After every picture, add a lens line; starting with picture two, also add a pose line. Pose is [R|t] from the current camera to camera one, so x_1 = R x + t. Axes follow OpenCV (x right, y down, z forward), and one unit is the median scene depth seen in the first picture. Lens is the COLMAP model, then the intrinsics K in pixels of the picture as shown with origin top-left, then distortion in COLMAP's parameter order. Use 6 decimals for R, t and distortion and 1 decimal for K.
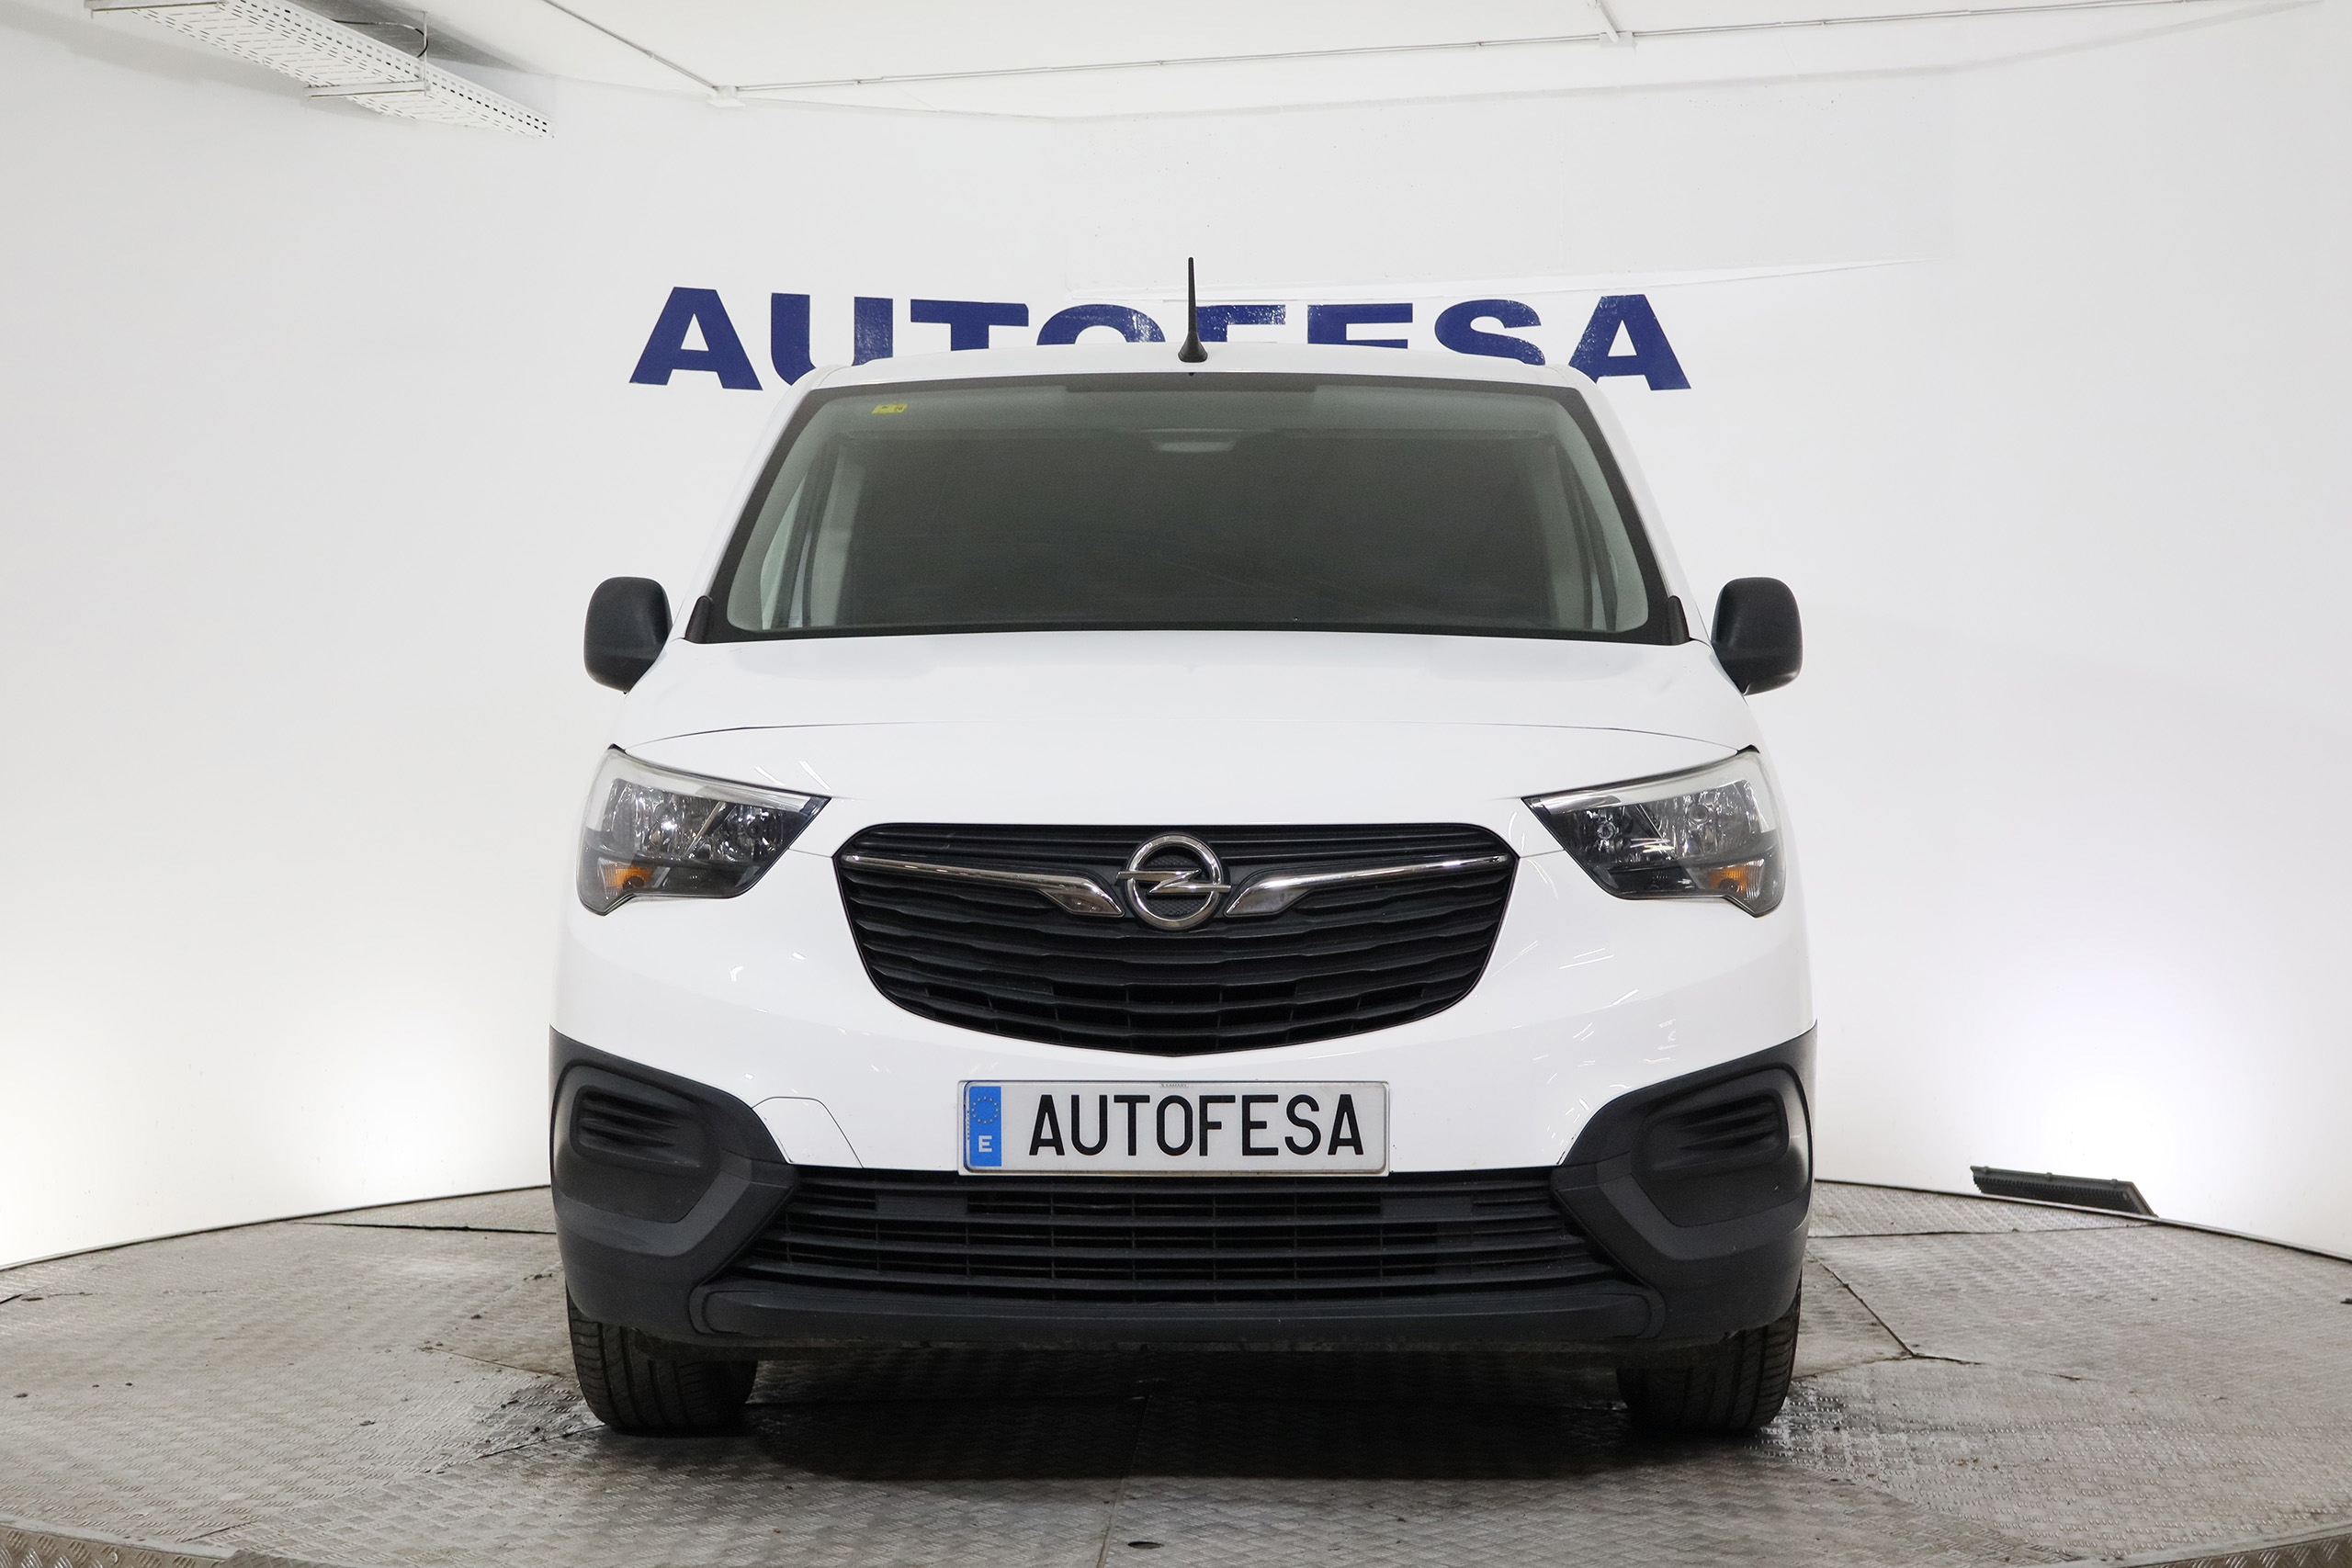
lens RADIAL K [[3376.9, 0, 1178.8], [0, 3376.9, 805.2], [0, 0, 1]] dist [0.020127, 0.000000]
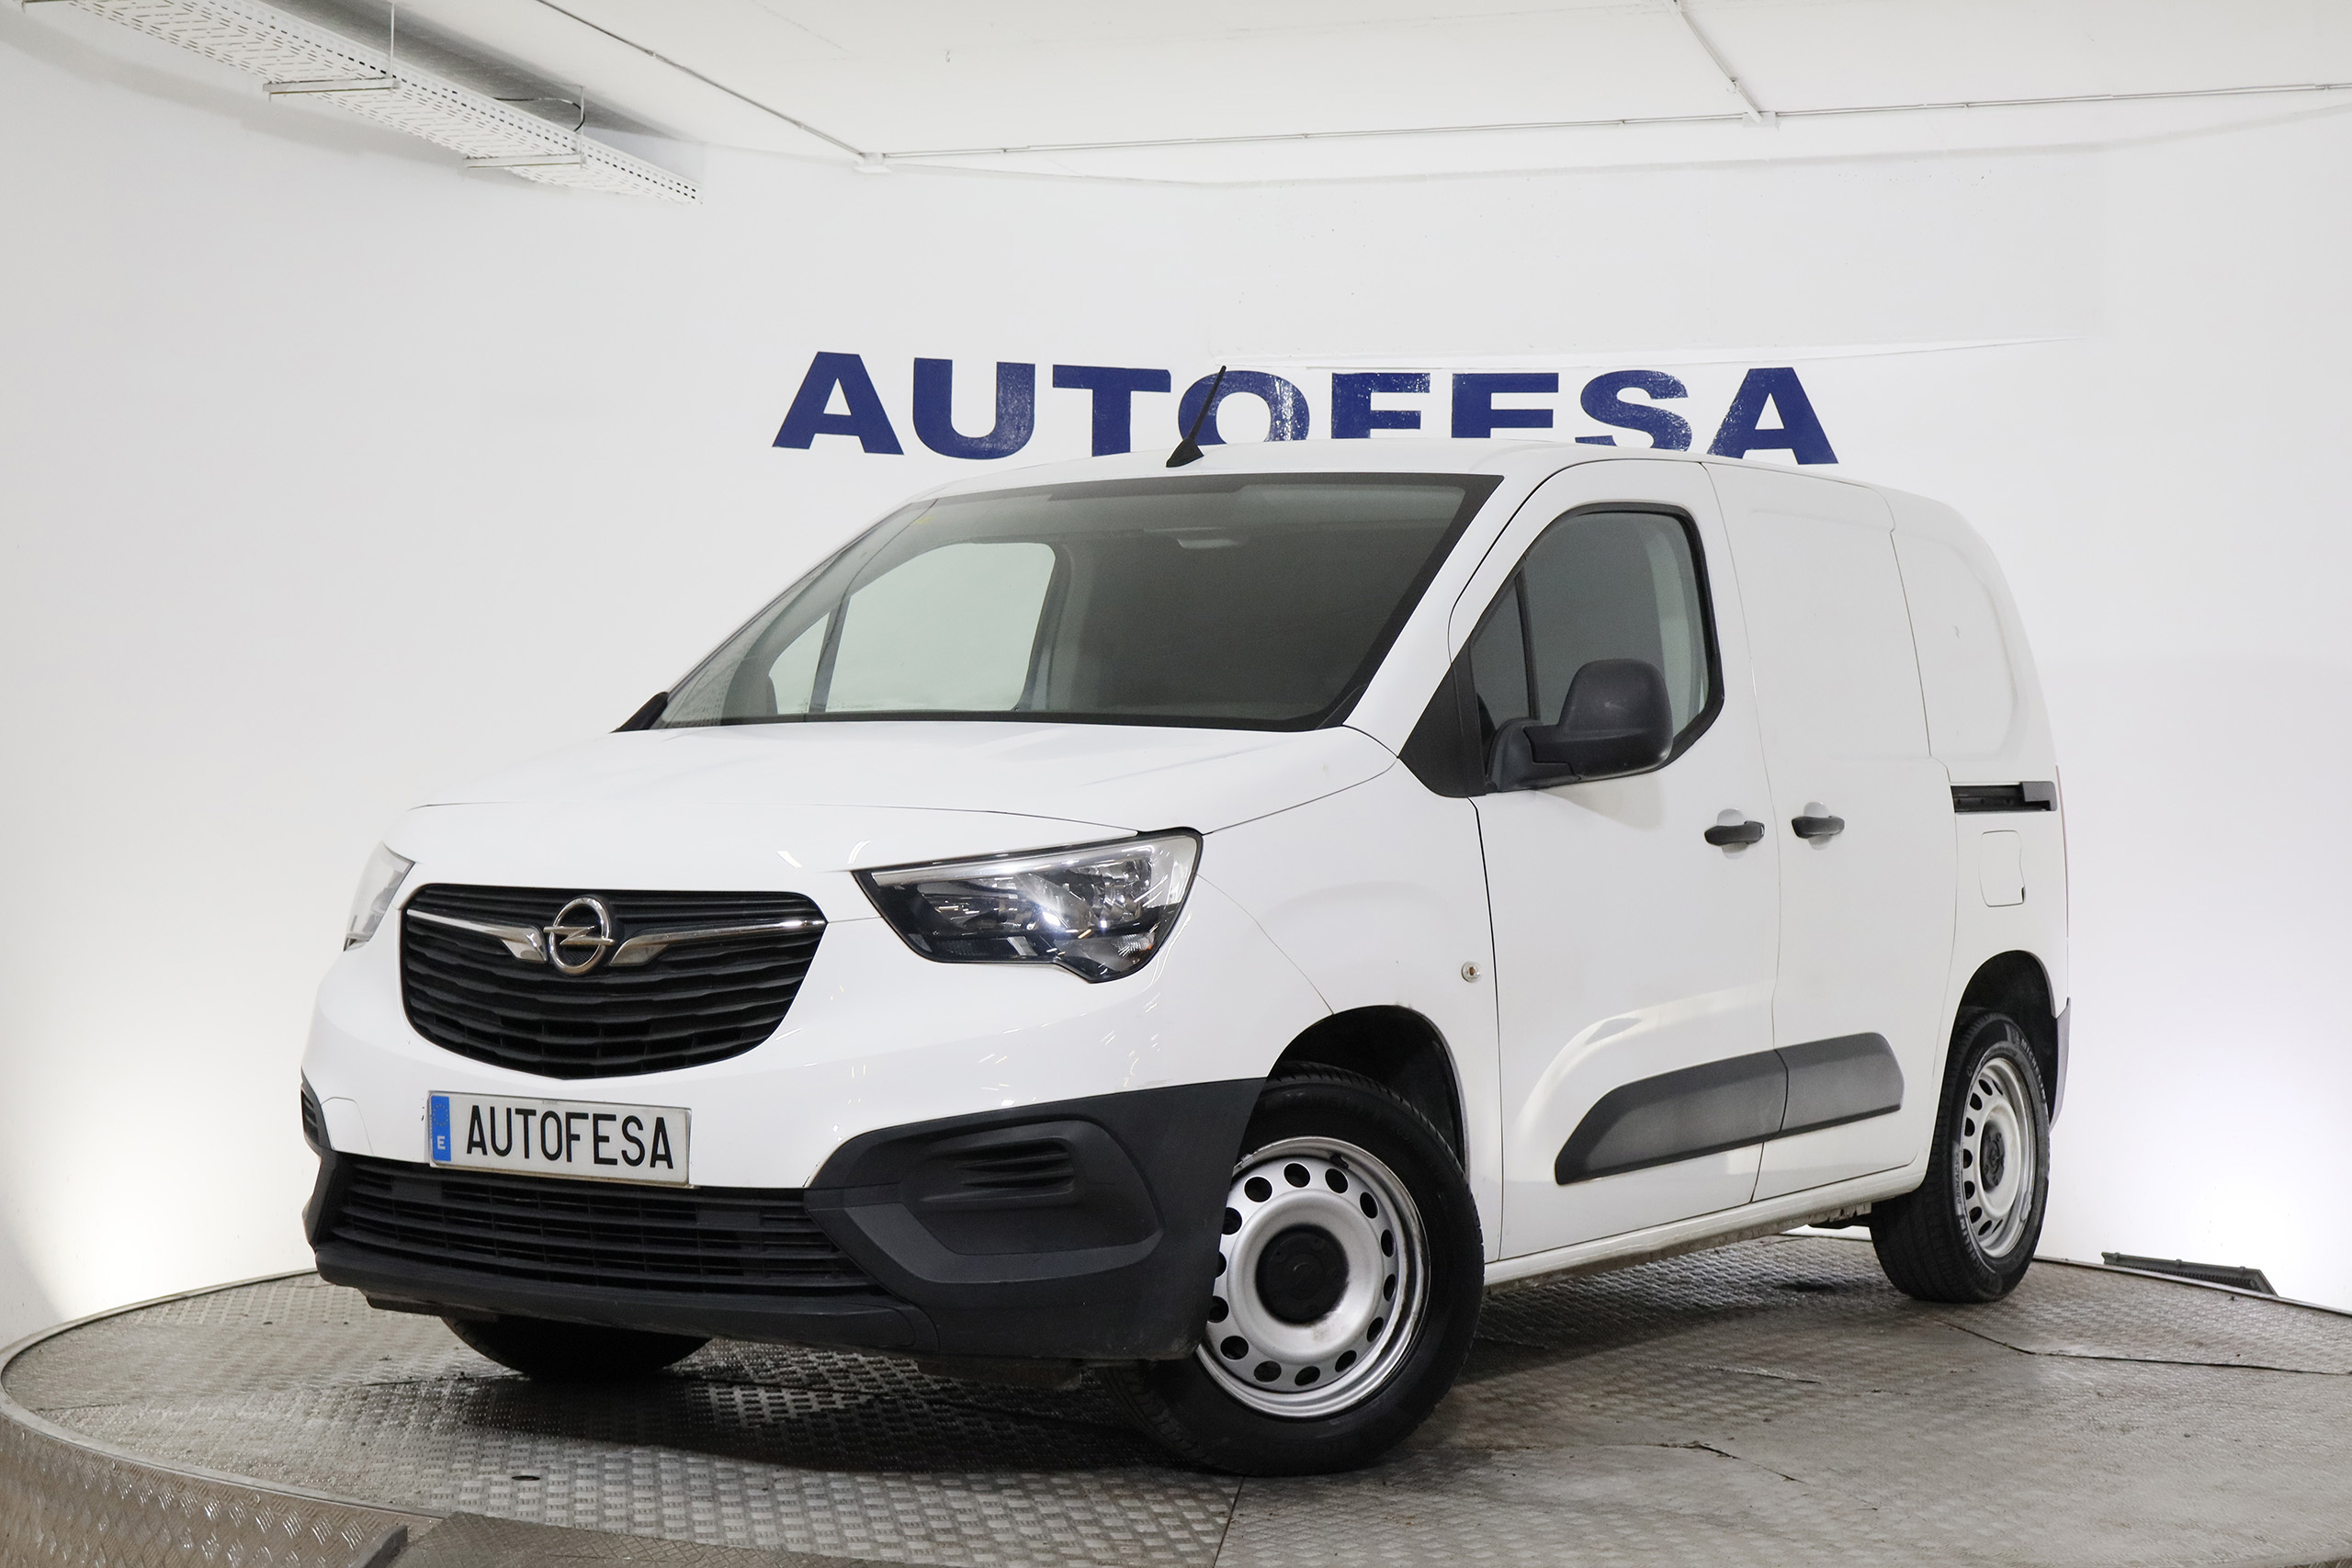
lens RADIAL K [[3814.6, 0, 1173.2], [0, 3814.6, 793.7], [0, 0, 1]] dist [-0.026313, 0.000000]
pose [[0.998895, 0.013854, -0.044903, 0.008828], [-0.014839, 0.999655, -0.021681, 0.000534], [0.044588, 0.022324, 0.998756, -0.125633]]
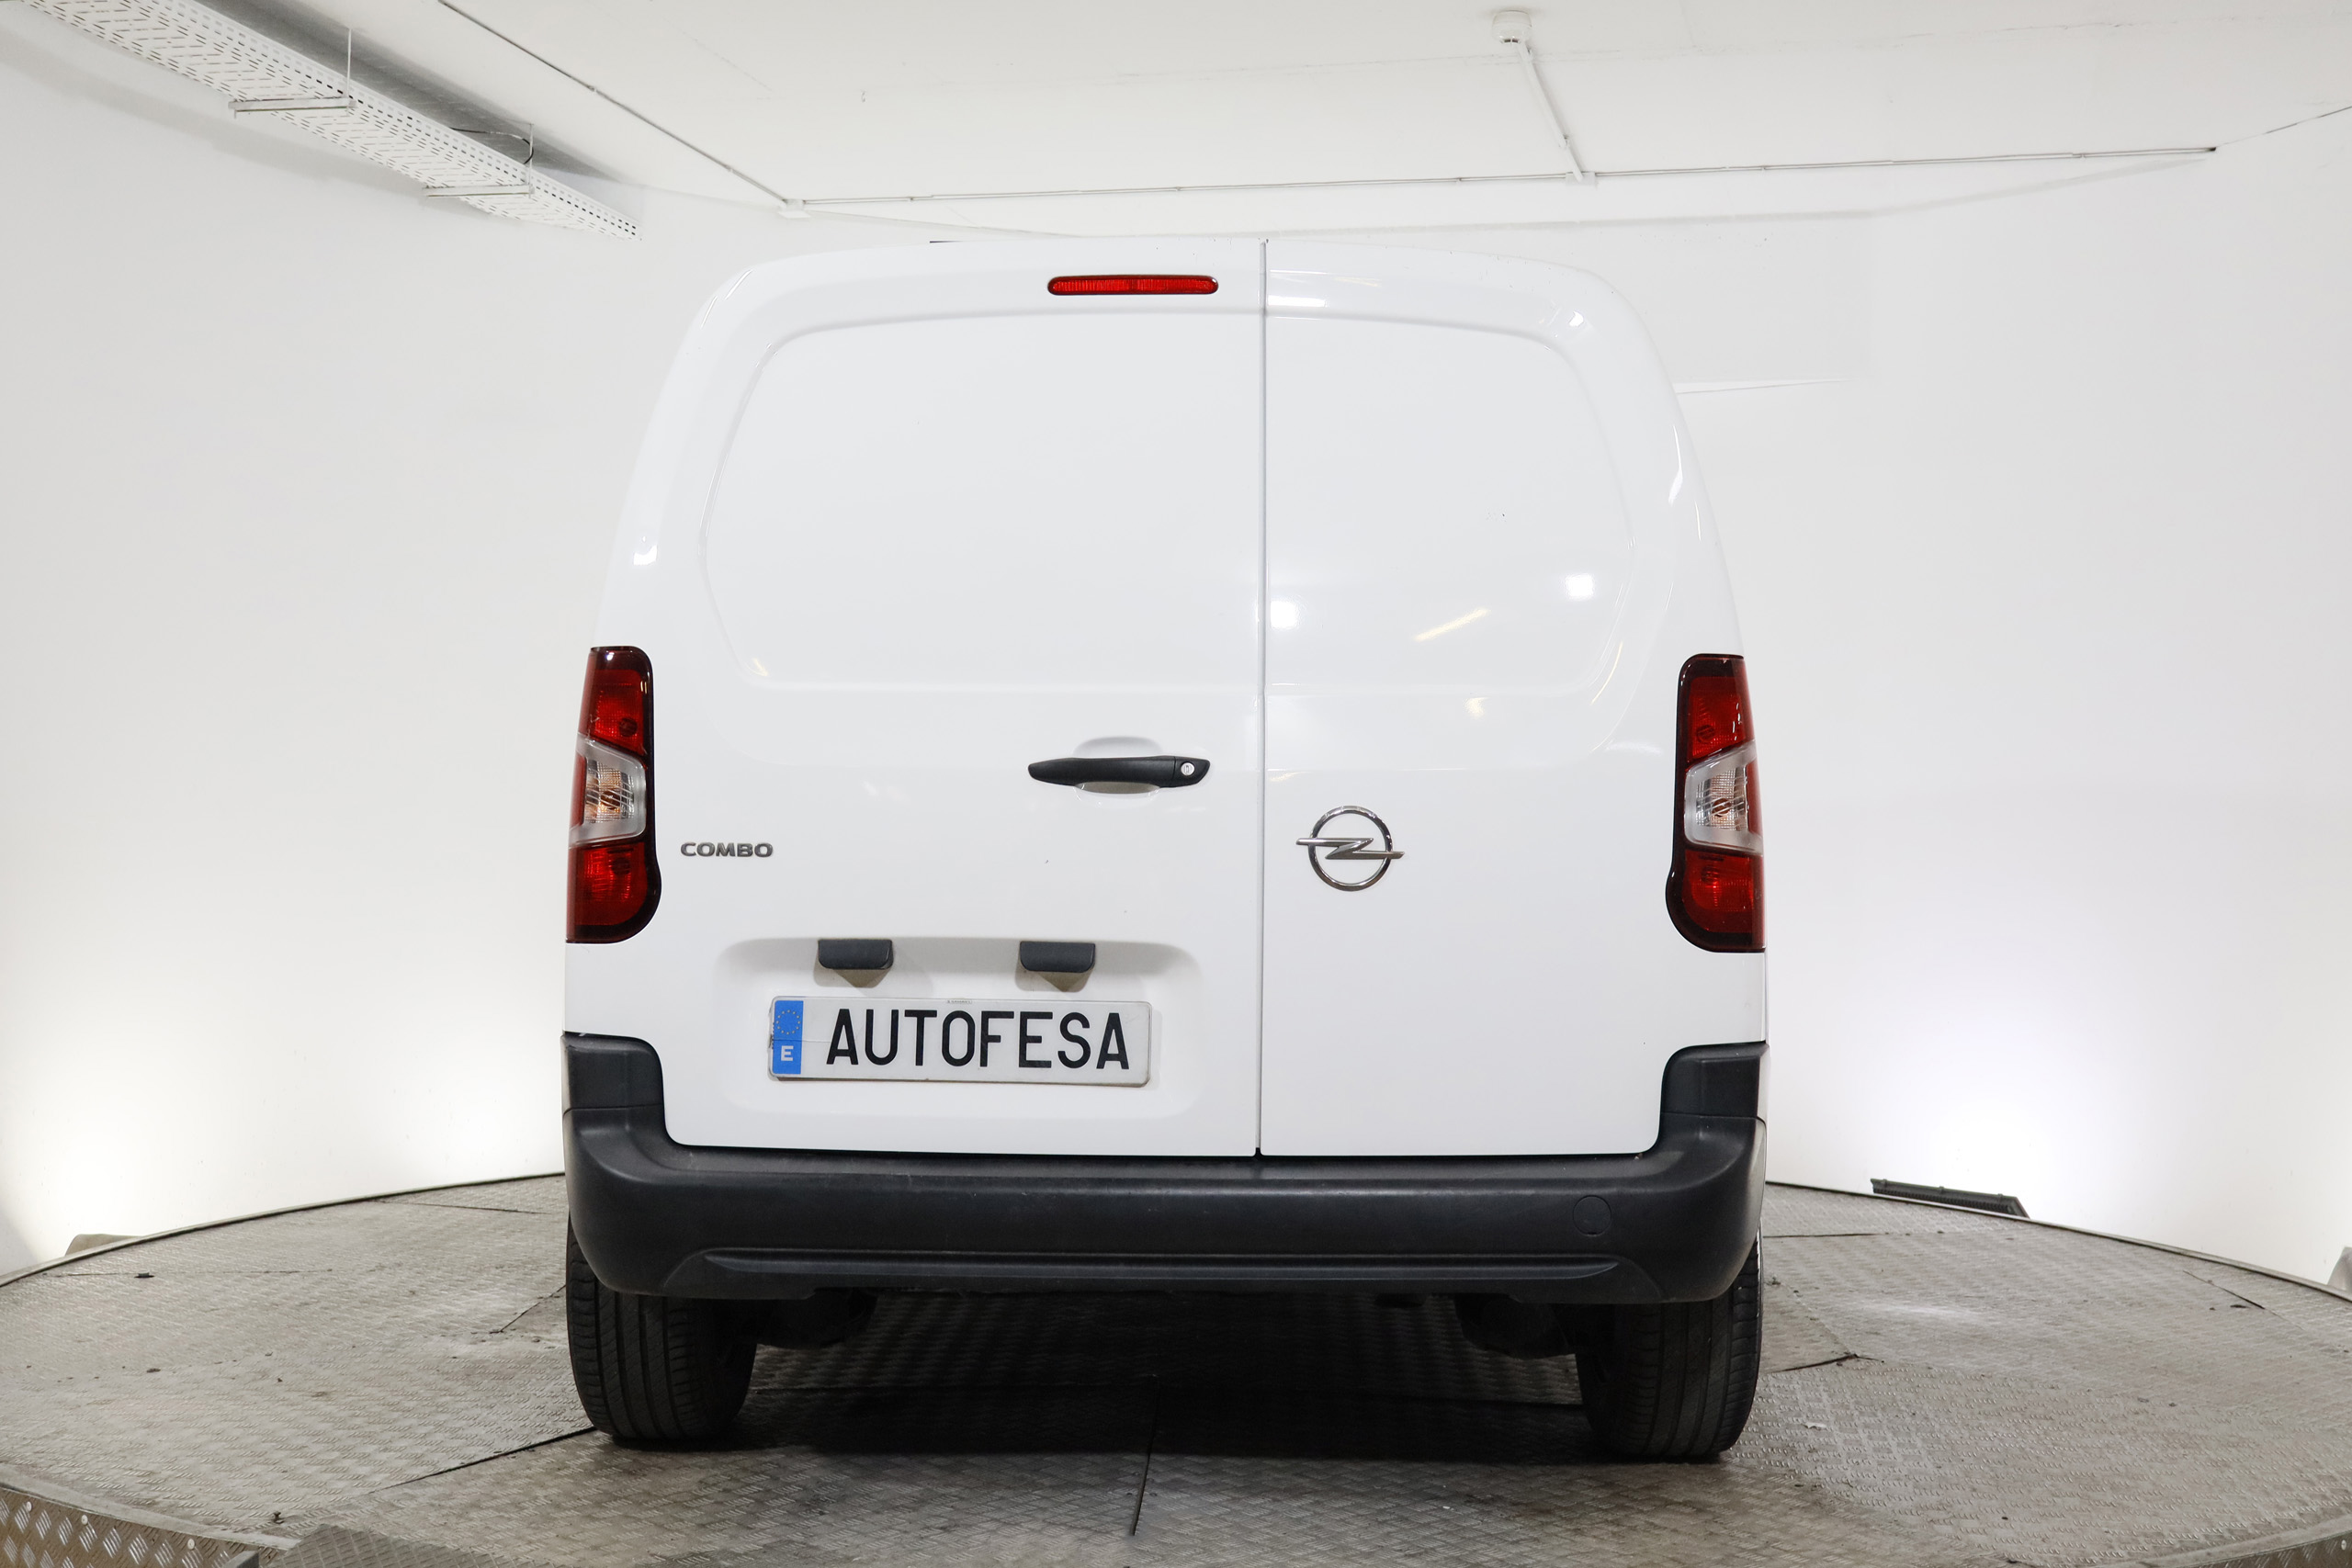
lens RADIAL K [[2855.3, 0, 1174.6], [0, 2855.3, 790.2], [0, 0, 1]] dist [0.035888, 0.000000]
pose [[0.999607, 0.025546, 0.011547, -0.012466], [-0.025345, 0.999531, -0.017200, -0.000737], [-0.011981, 0.016901, 0.999785, 0.040740]]
